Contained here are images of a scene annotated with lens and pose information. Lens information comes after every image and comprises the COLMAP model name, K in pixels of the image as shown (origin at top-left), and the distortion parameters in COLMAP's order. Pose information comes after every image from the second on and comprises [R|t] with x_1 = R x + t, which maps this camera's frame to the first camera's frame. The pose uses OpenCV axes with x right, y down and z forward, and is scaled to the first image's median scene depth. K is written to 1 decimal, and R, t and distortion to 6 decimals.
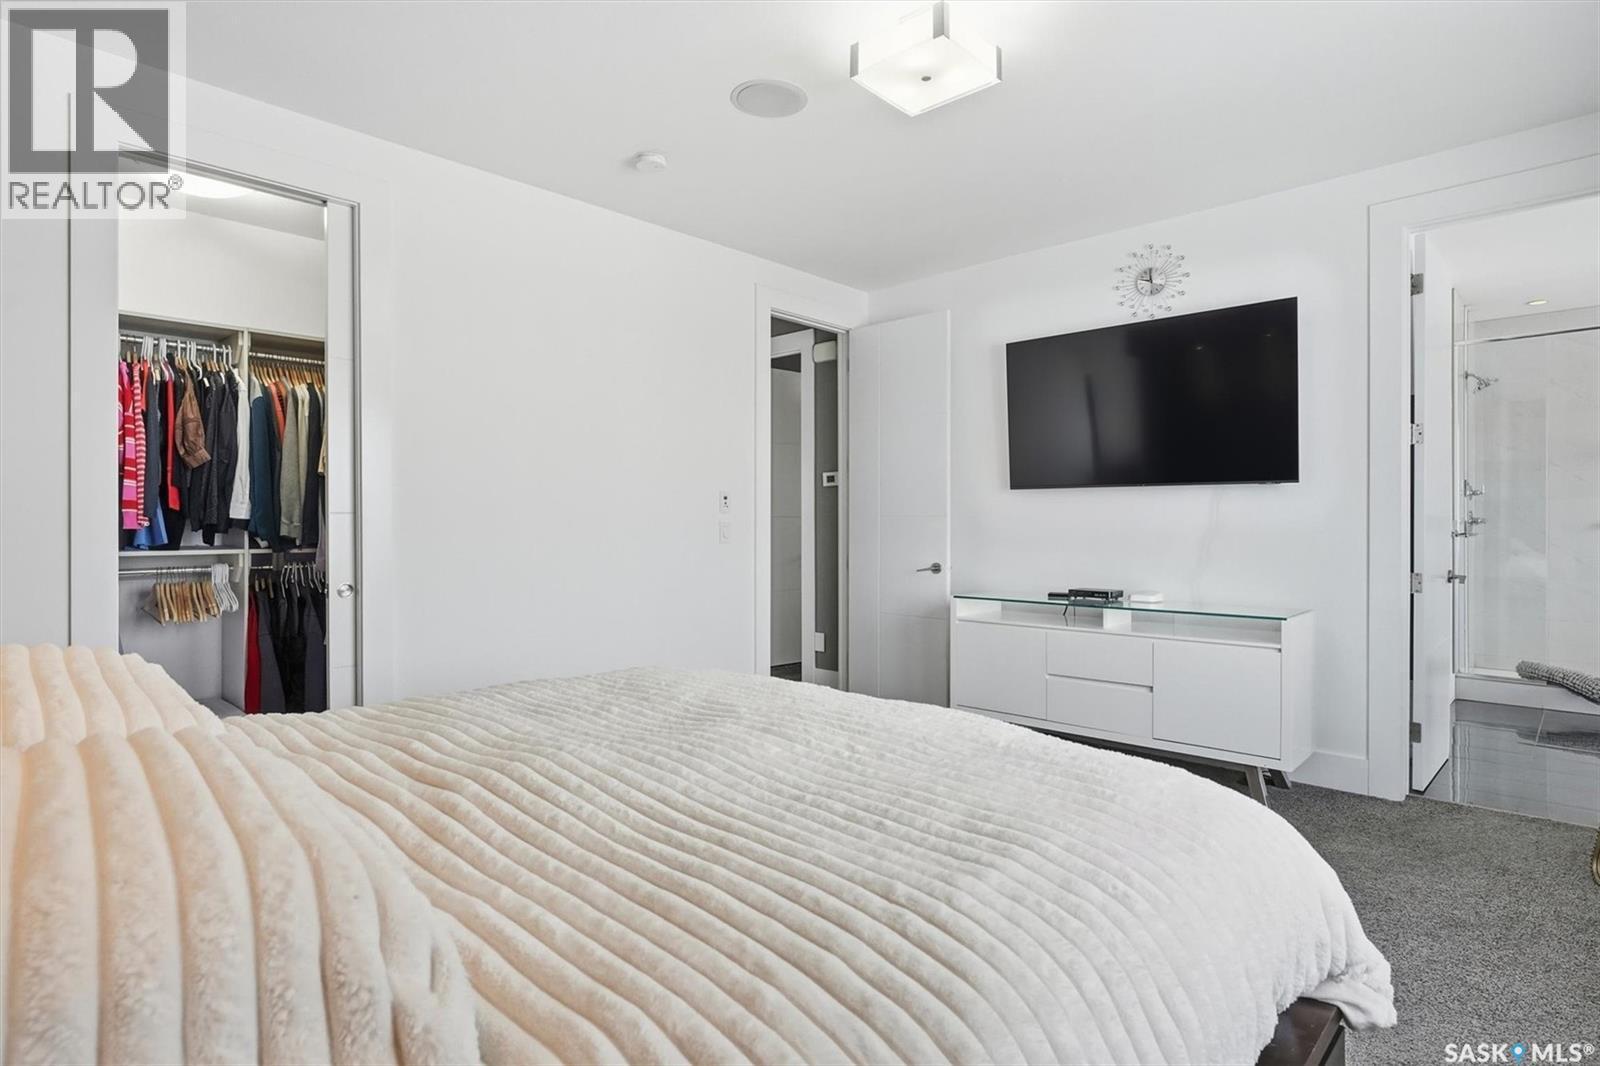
lens RADIAL K [[764.3, 0, 799.6], [0, 764.3, 532.2], [0, 0, 1]] dist [-0.000063, 0.000077]
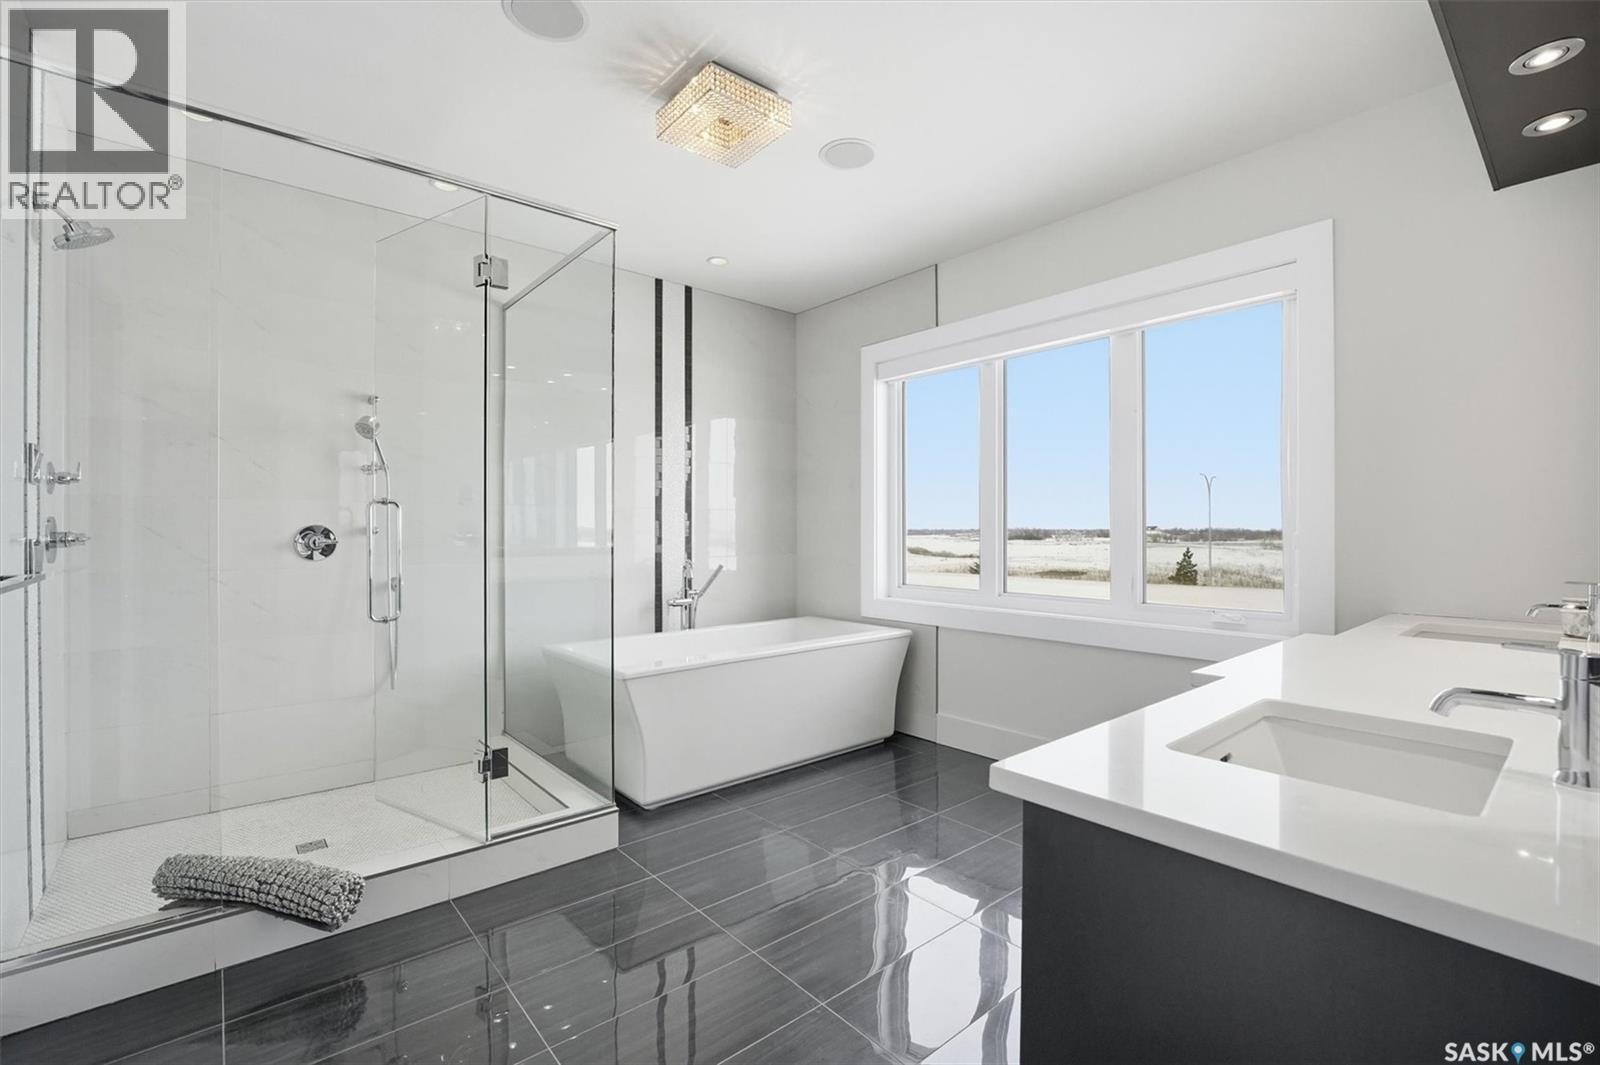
lens RADIAL K [[695.3, 0, 799.7], [0, 695.3, 533.9], [0, 0, 1]] dist [-0.001065, -0.000107]
pose [[0.062912, 0.000362, 0.998019, 0.507419], [-0.000128, 1.000000, -0.000355, -0.018001], [-0.998019, -0.000106, 0.062912, 0.545546]]
